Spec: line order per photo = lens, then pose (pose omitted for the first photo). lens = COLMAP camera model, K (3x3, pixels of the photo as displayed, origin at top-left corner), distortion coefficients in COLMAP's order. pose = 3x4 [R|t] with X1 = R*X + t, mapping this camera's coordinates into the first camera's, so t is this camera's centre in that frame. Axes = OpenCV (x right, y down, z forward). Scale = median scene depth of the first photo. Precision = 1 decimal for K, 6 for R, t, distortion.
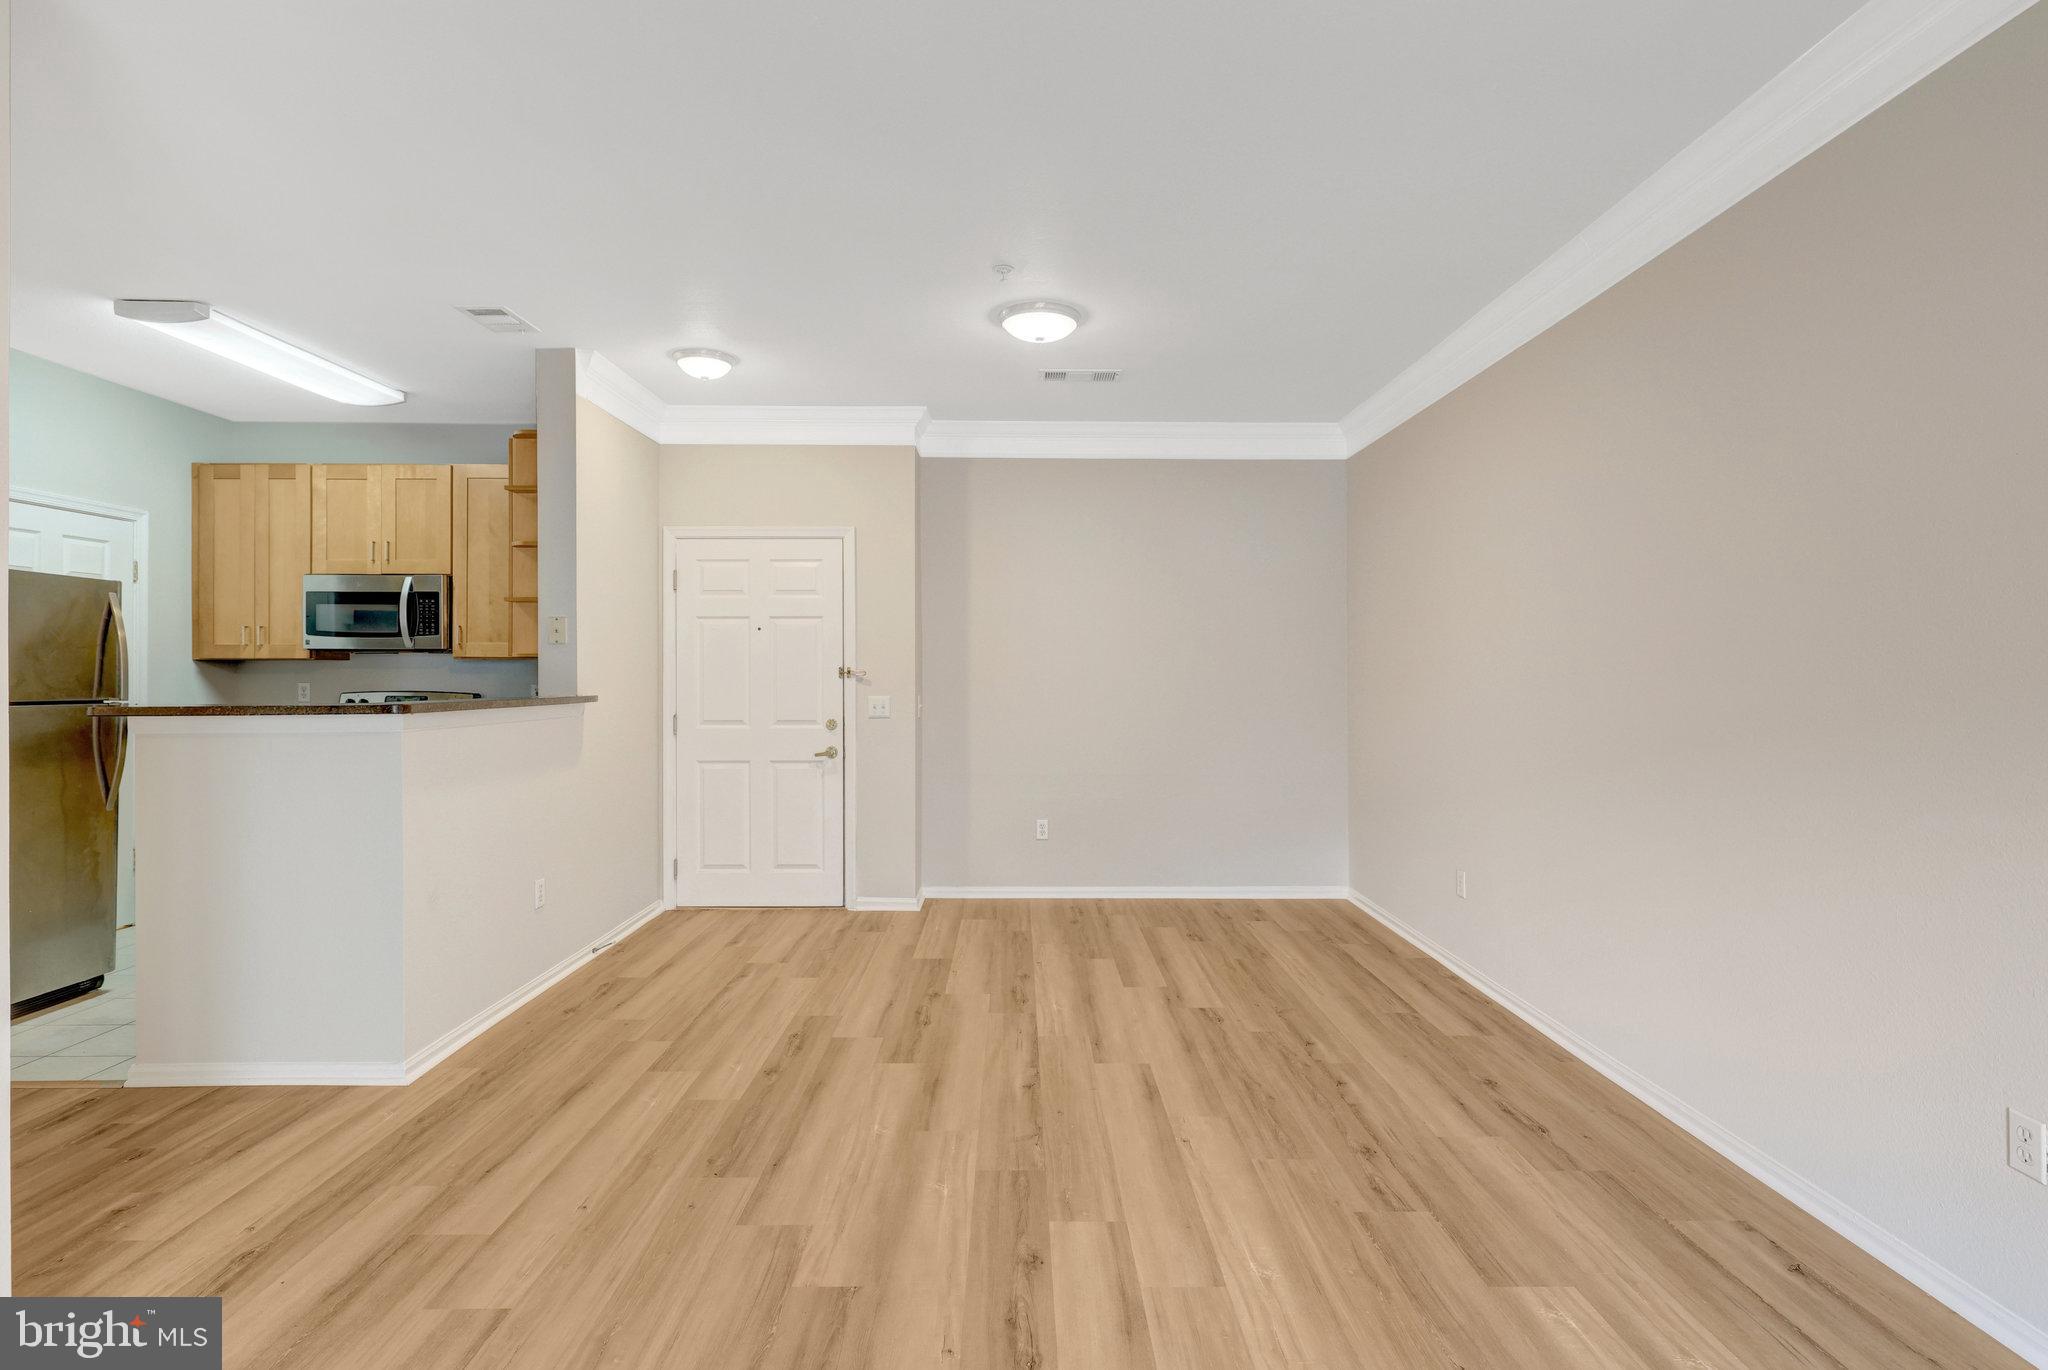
lens RADIAL K [[995.3, 0, 1023.8], [0, 995.3, 668.7], [0, 0, 1]] dist [-0.001540, -0.000312]
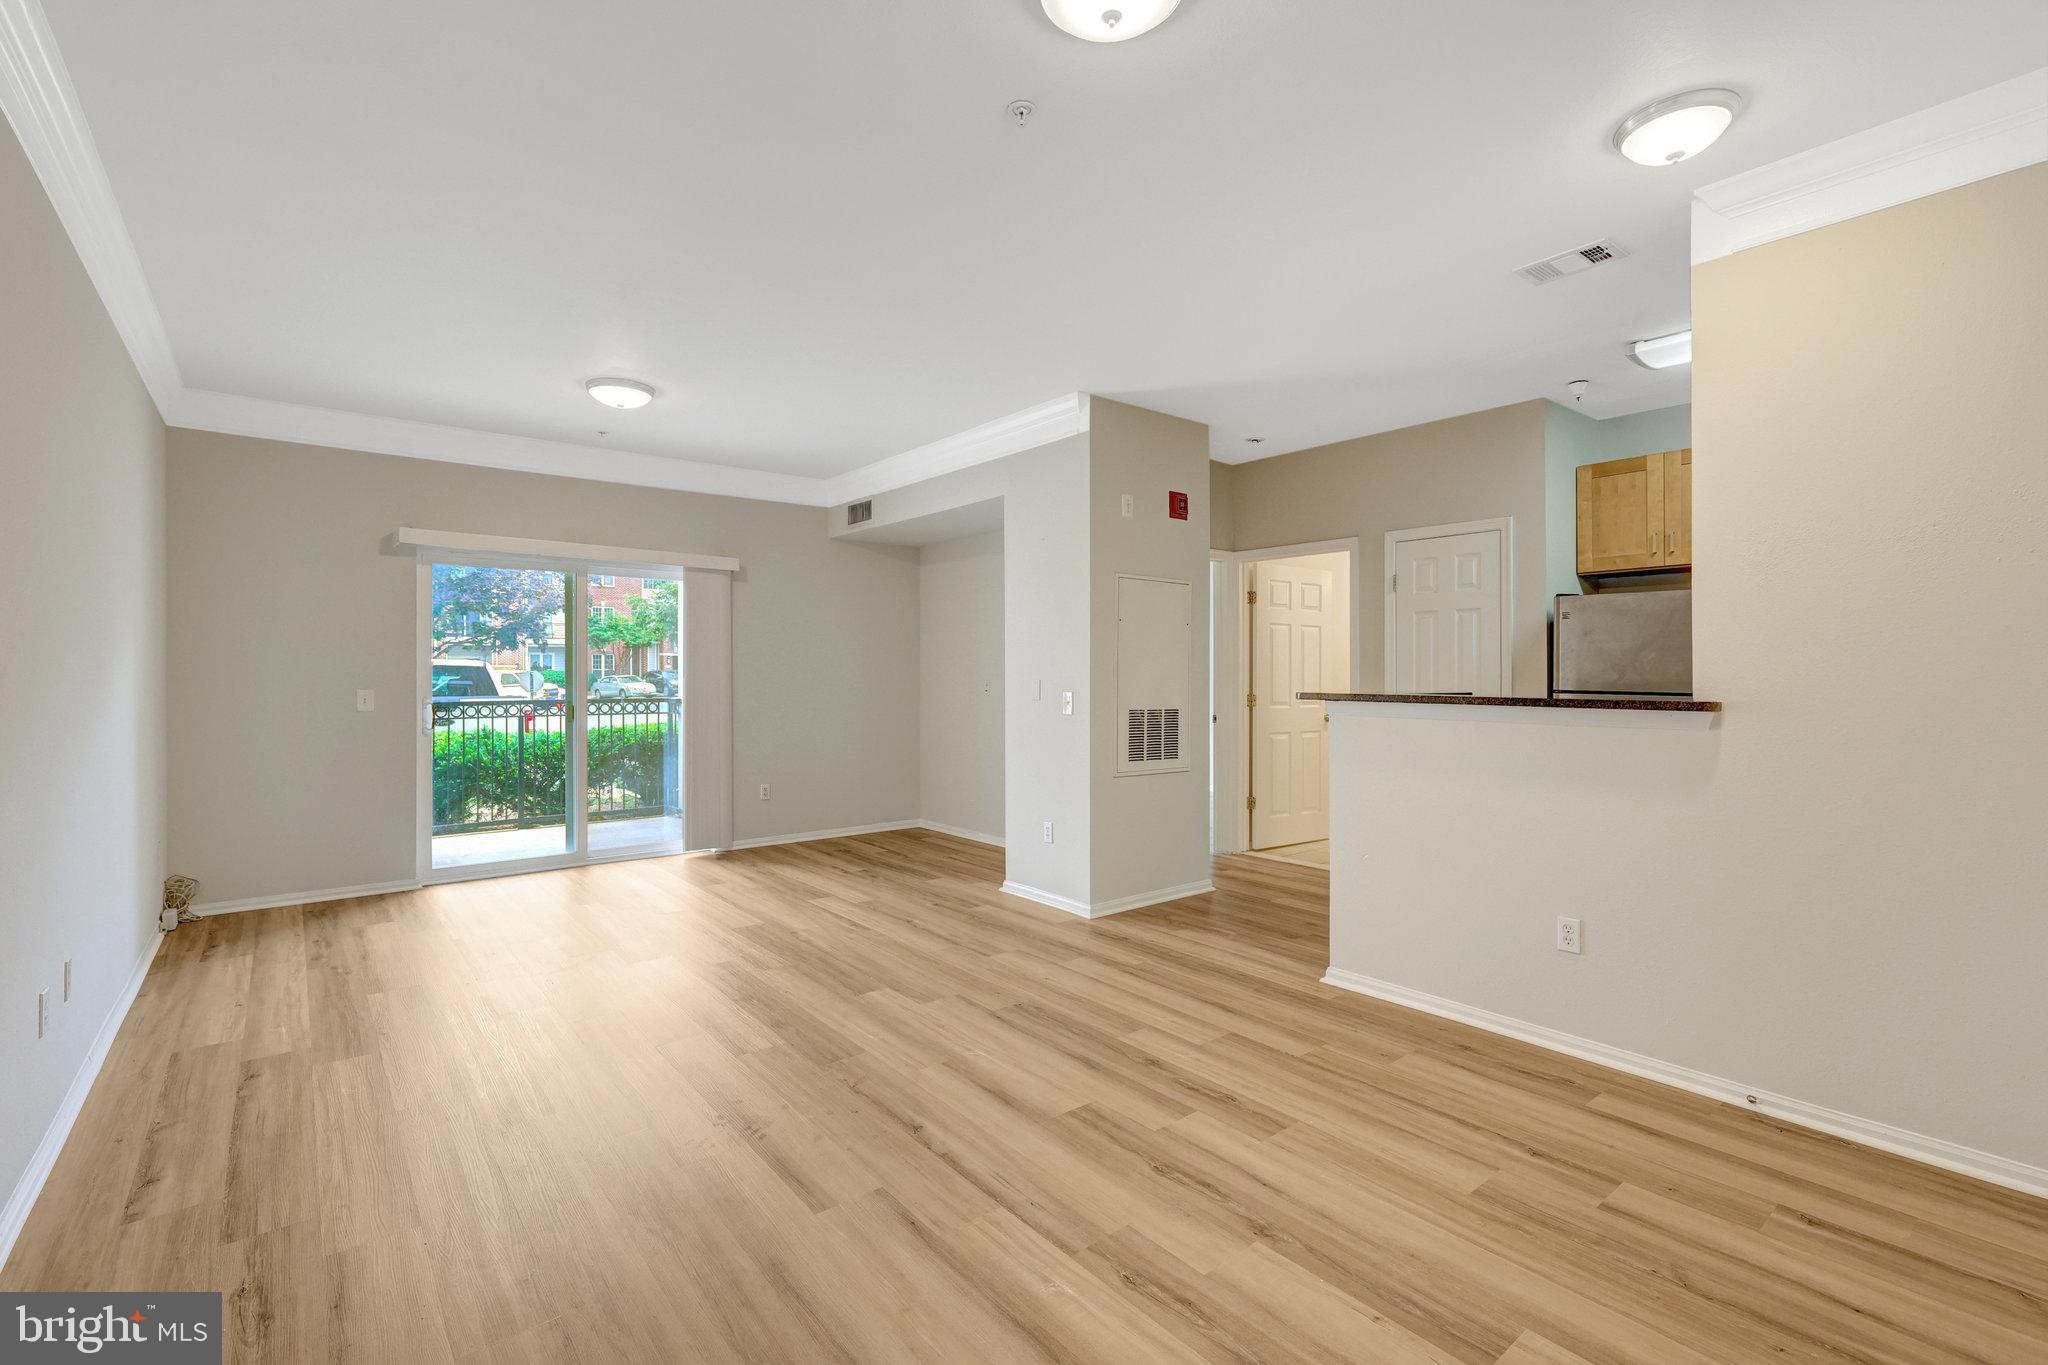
lens RADIAL K [[906.5, 0, 1022.7], [0, 906.5, 672.8], [0, 0, 1]] dist [-0.001381, 0.000204]
pose [[-0.781988, 0.001293, -0.623292, 0.315117], [0.003501, 0.999991, -0.002319, 0.007338], [0.623284, -0.003995, -0.781986, 1.217901]]
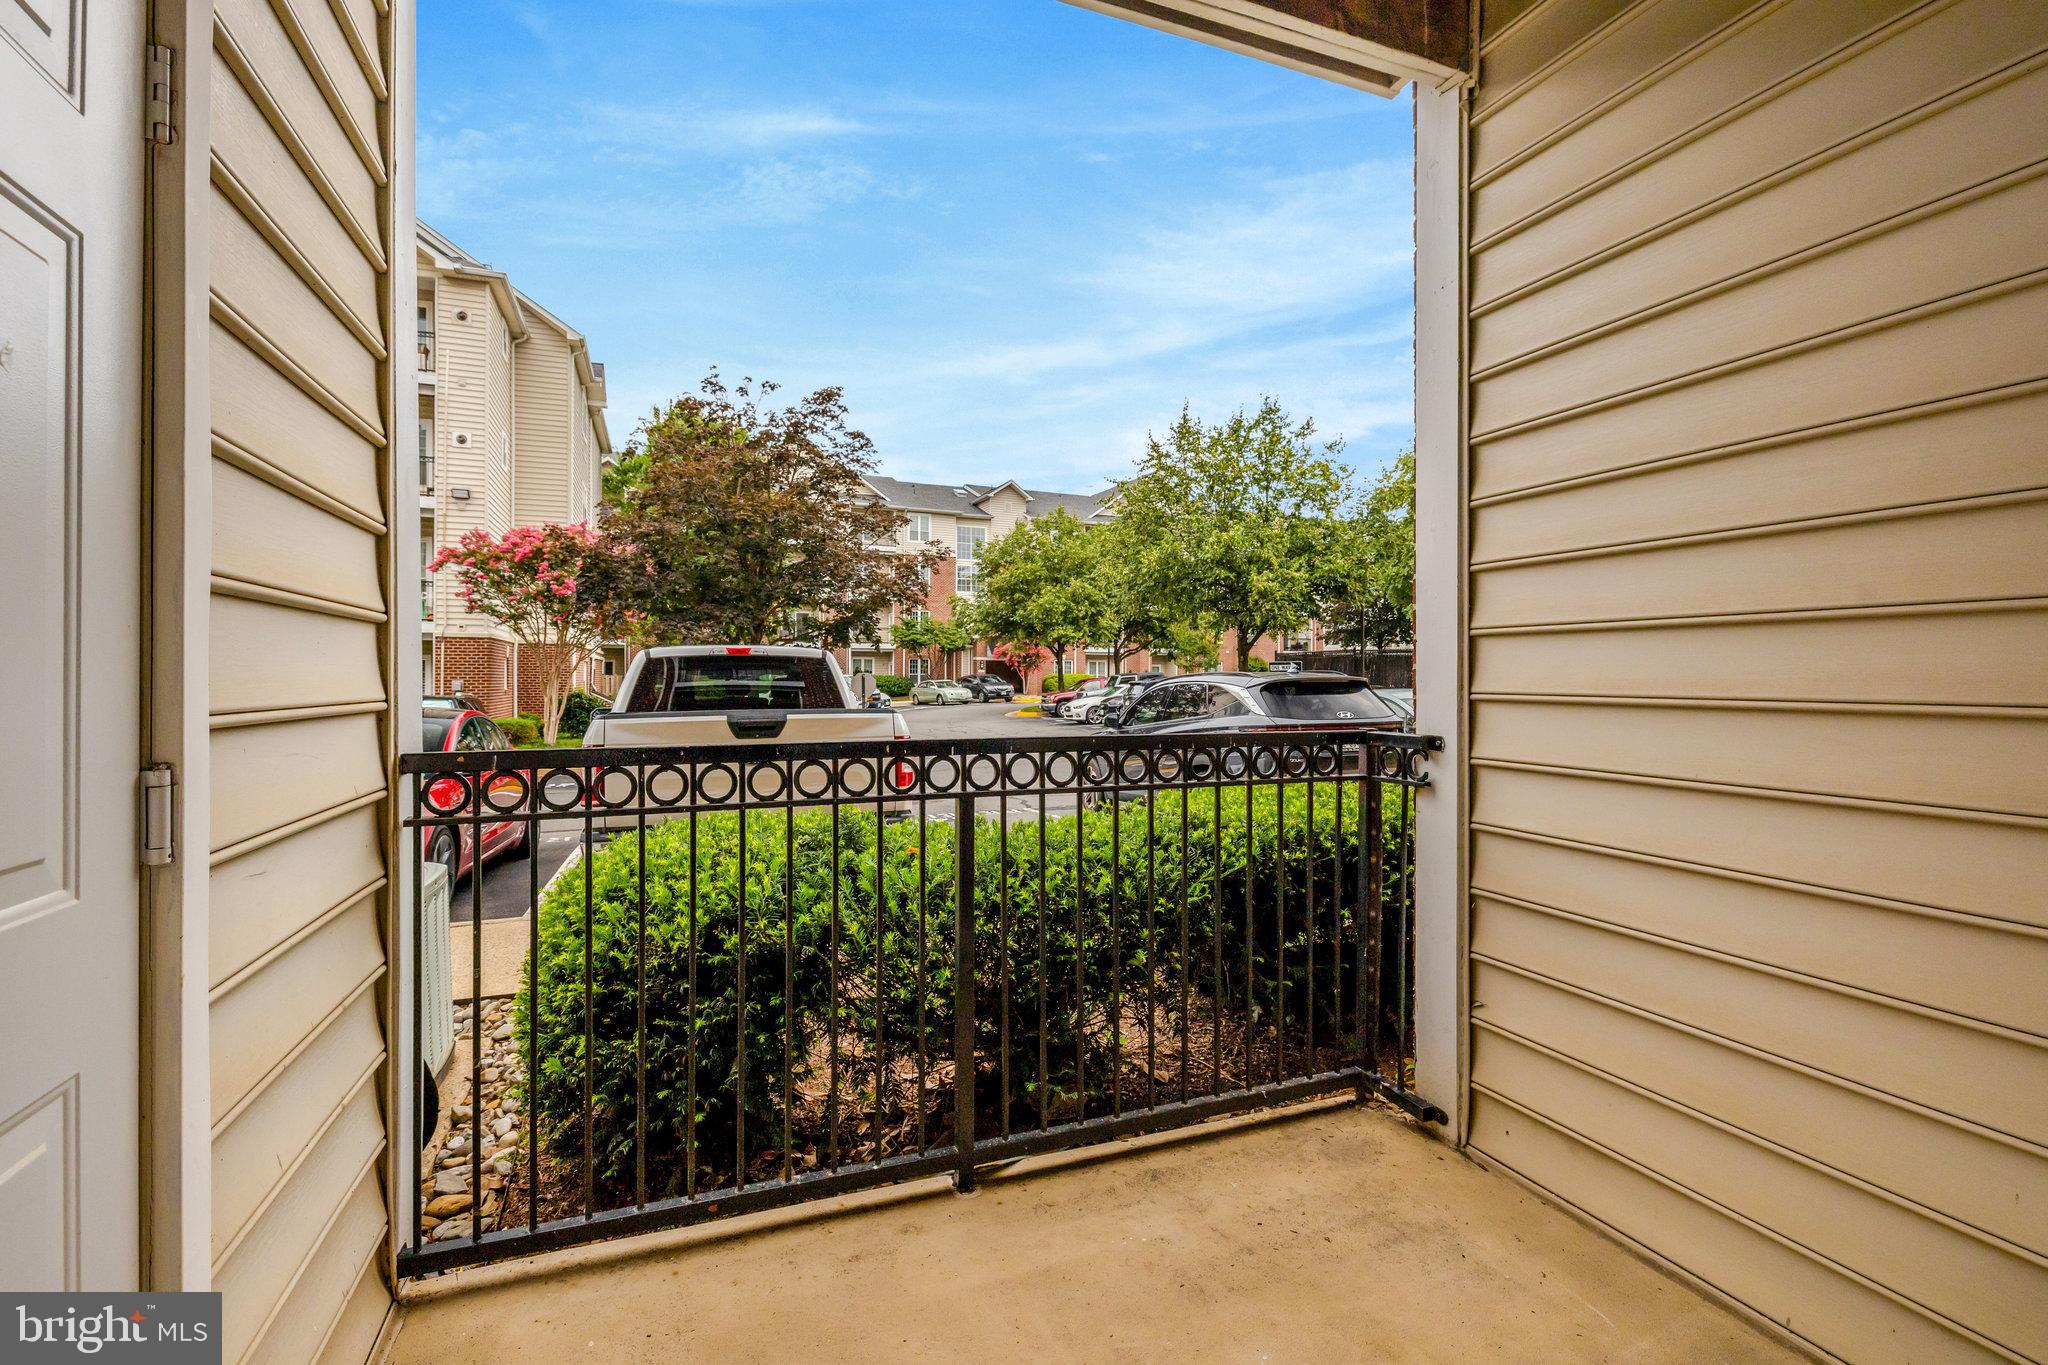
lens RADIAL K [[906.5, 0, 1022.7], [0, 906.5, 672.8], [0, 0, 1]] dist [-0.001381, 0.000204]
pose [[-0.933449, -0.004047, -0.358687, 0.135822], [-0.000281, 0.999944, -0.010551, 0.021055], [0.358710, -0.009748, -0.933398, -0.253683]]
